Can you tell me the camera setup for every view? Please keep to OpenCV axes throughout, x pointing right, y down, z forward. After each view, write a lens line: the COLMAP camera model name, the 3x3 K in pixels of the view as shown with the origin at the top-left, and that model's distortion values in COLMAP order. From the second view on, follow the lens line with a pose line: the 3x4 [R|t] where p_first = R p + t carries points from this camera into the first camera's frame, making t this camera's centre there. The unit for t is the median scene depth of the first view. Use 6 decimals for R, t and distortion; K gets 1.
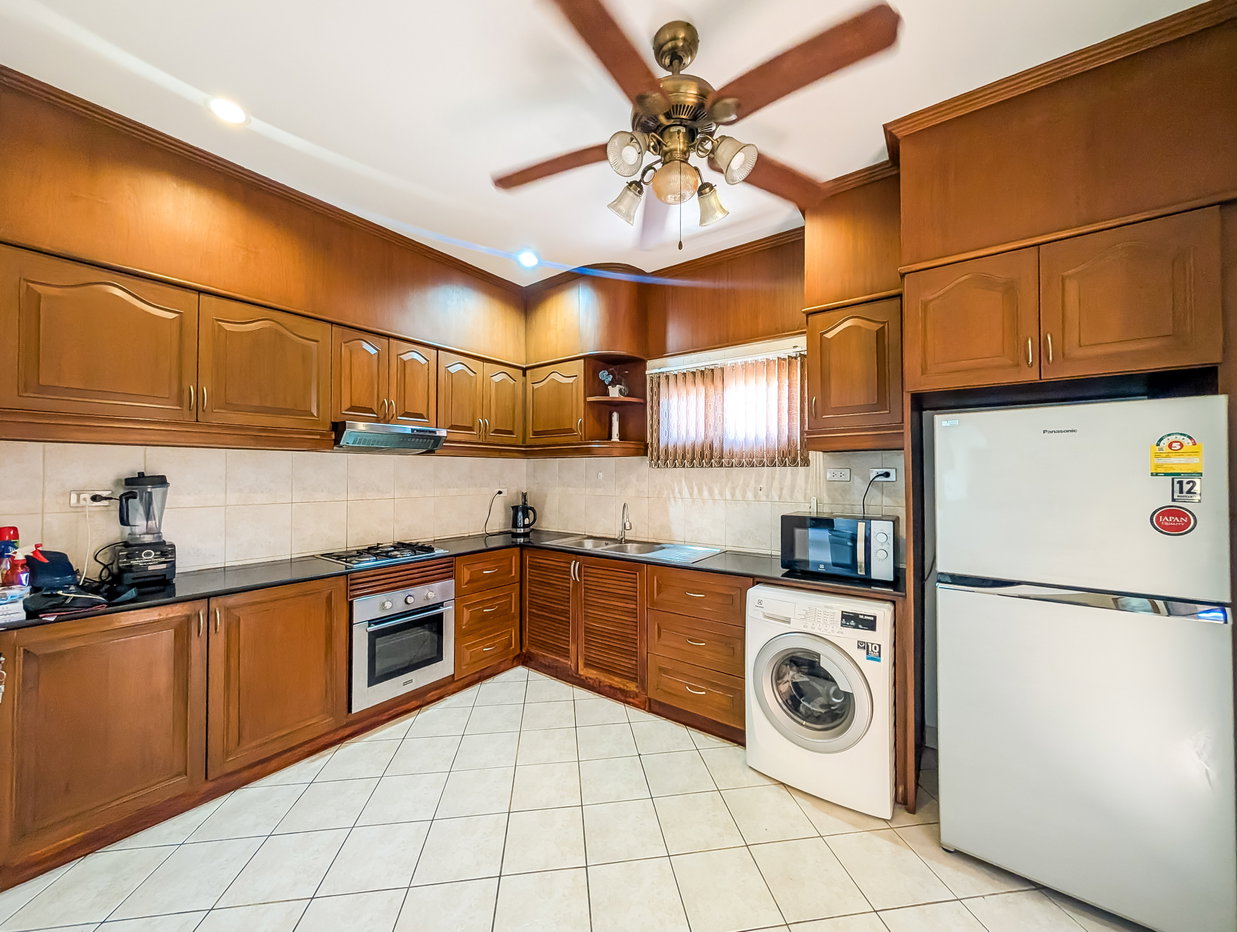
lens RADIAL K [[456.5, 0, 618.5], [0, 456.5, 466.0], [0, 0, 1]] dist [-0.001352, 0.000144]
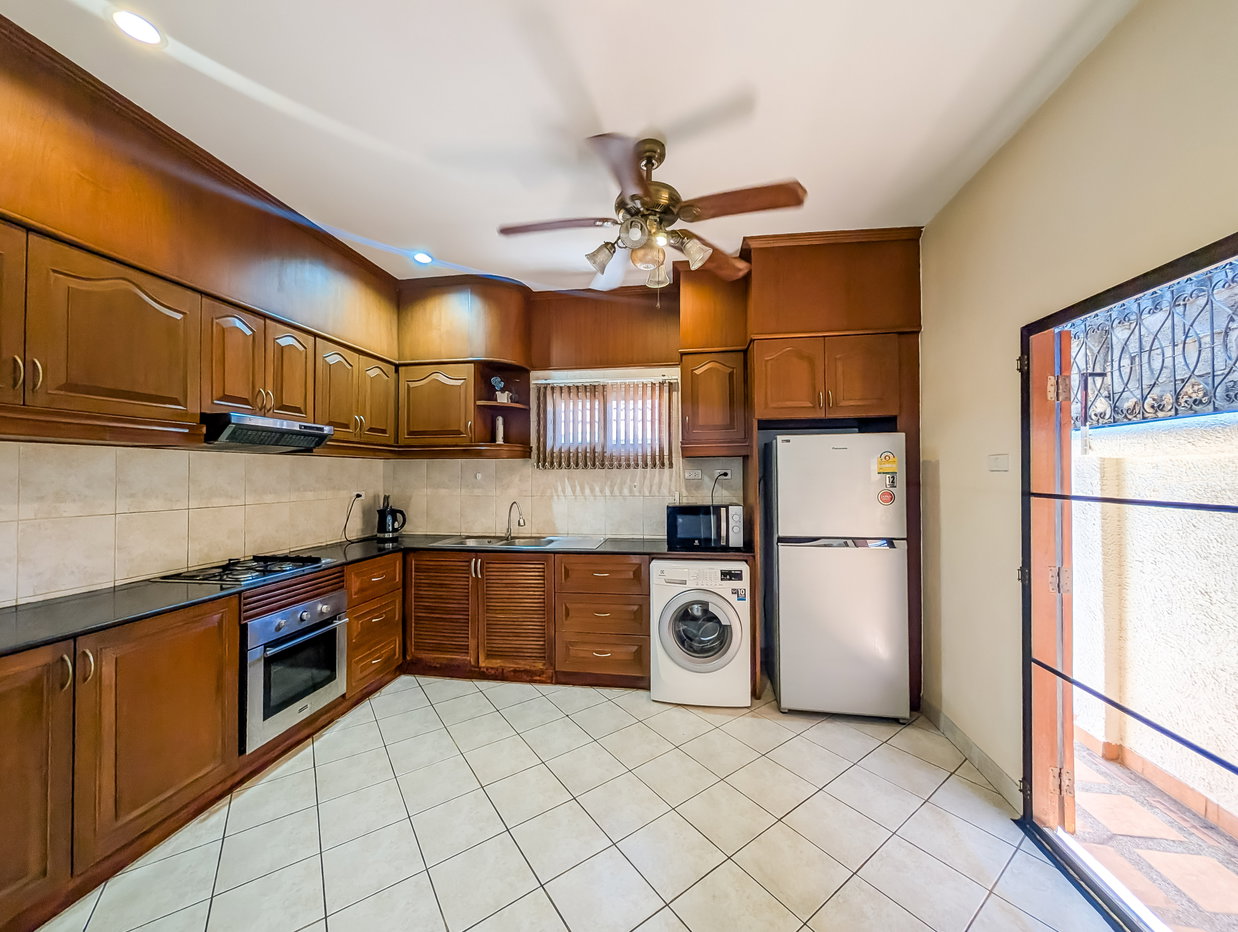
lens RADIAL K [[456.9, 0, 619.0], [0, 456.9, 466.0], [0, 0, 1]] dist [-0.001352, 0.000144]
pose [[0.882683, 0.004870, 0.469943, -0.321024], [-0.003618, 0.999987, -0.003567, -0.000450], [-0.469954, 0.001448, 0.882690, -0.076836]]
